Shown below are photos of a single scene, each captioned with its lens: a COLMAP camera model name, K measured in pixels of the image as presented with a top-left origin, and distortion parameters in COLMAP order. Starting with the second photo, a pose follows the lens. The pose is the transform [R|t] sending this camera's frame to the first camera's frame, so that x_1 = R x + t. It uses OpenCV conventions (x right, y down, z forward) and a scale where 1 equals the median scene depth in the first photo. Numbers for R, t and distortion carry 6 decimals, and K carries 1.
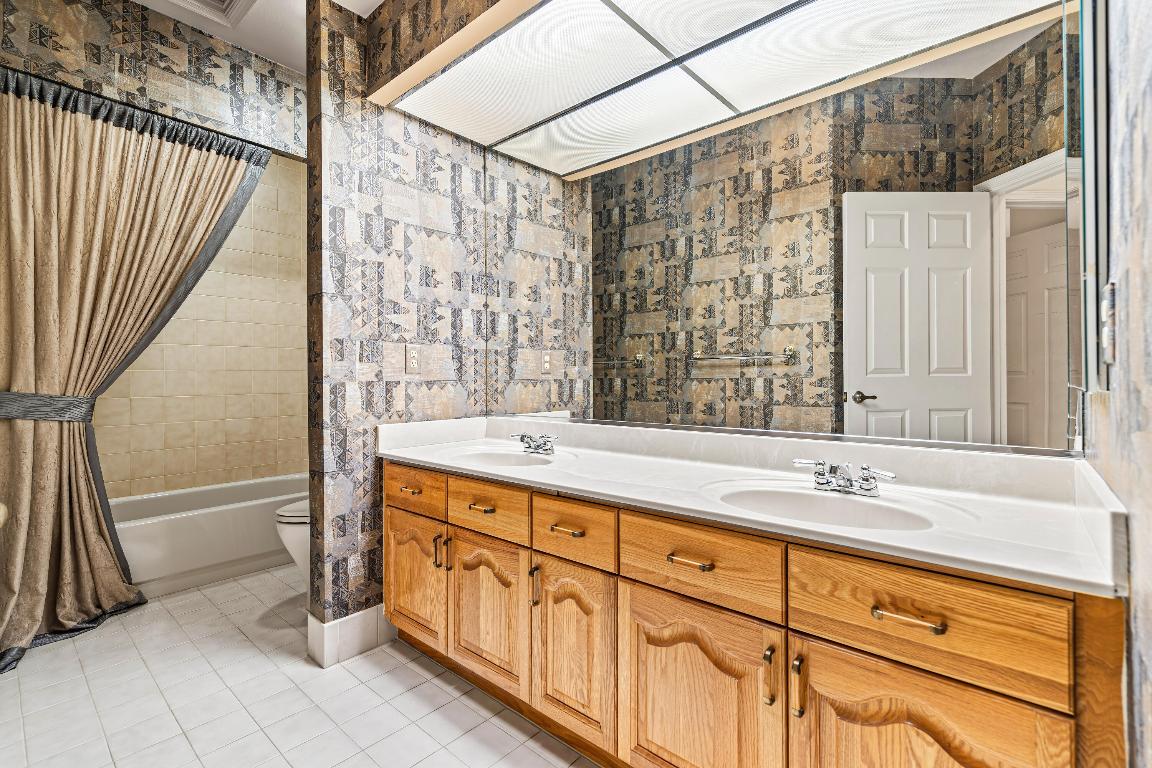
lens RADIAL K [[525.3, 0, 576.0], [0, 525.3, 384.0], [0, 0, 1]] dist [-0.002107, -0.000156]
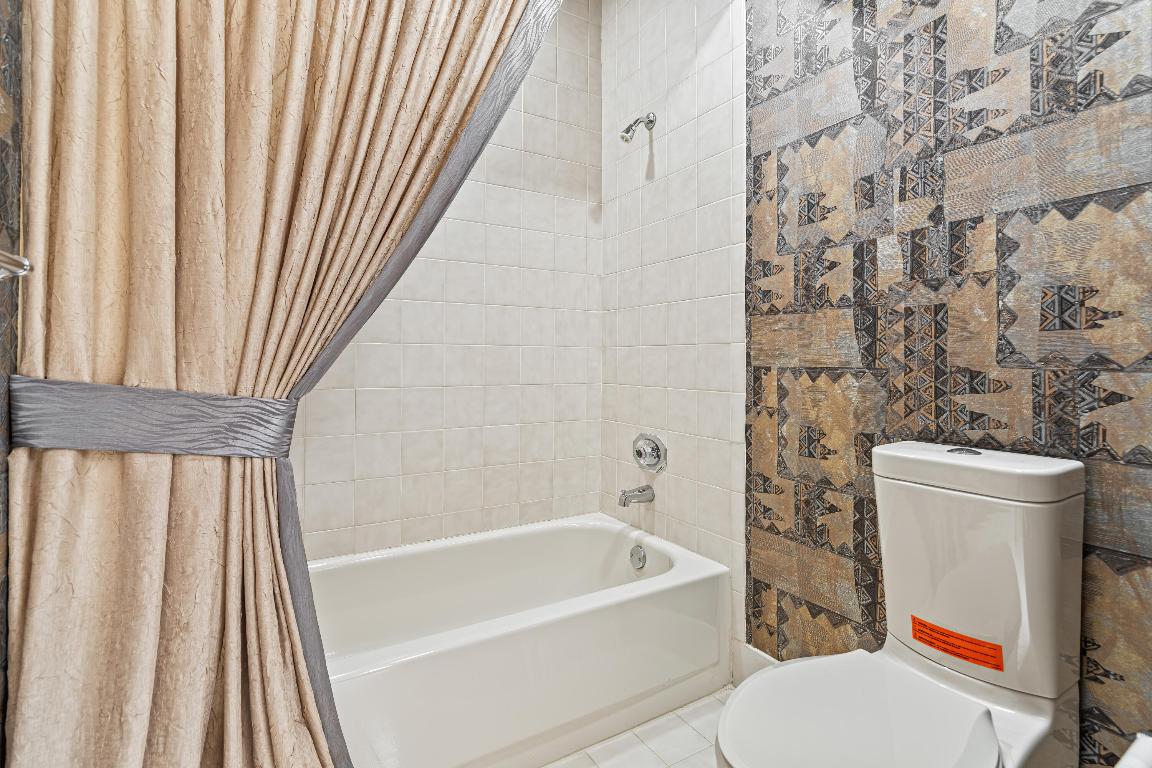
lens RADIAL K [[532.0, 0, 567.3], [0, 532.0, 380.4], [0, 0, 1]] dist [-0.001876, -0.000216]
pose [[0.952893, 0.029493, -0.301868, -0.564006], [-0.021575, 0.999331, 0.029532, -0.007618], [0.302537, -0.021628, 0.952892, 0.640401]]
